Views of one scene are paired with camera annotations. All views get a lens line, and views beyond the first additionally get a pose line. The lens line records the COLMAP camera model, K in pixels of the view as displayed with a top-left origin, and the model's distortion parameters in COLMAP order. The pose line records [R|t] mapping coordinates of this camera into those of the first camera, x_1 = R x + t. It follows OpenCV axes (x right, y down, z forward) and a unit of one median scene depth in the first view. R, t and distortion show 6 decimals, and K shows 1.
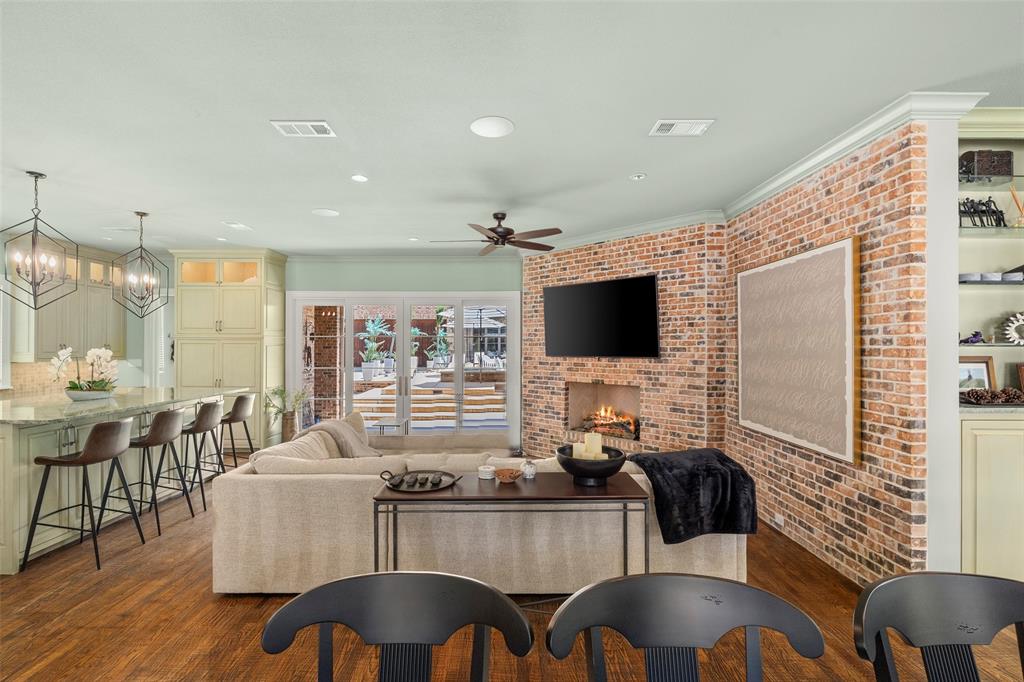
lens RADIAL K [[439.6, 0, 508.3], [0, 439.6, 344.3], [0, 0, 1]] dist [-0.000553, -0.000089]
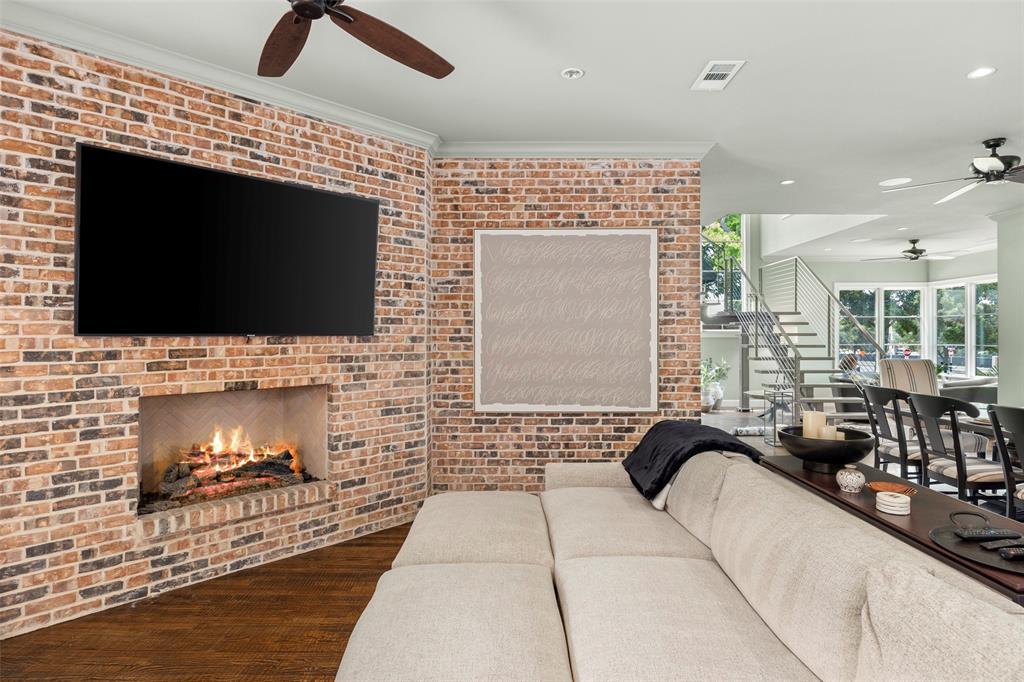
lens RADIAL K [[540.0, 0, 509.6], [0, 540.0, 333.8], [0, 0, 1]] dist [-0.001520, -0.000322]
pose [[0.028017, 0.001707, 0.999606, -0.452328], [-0.002910, 0.999994, -0.001627, 0.033465], [-0.999603, -0.002863, 0.028022, 0.829295]]
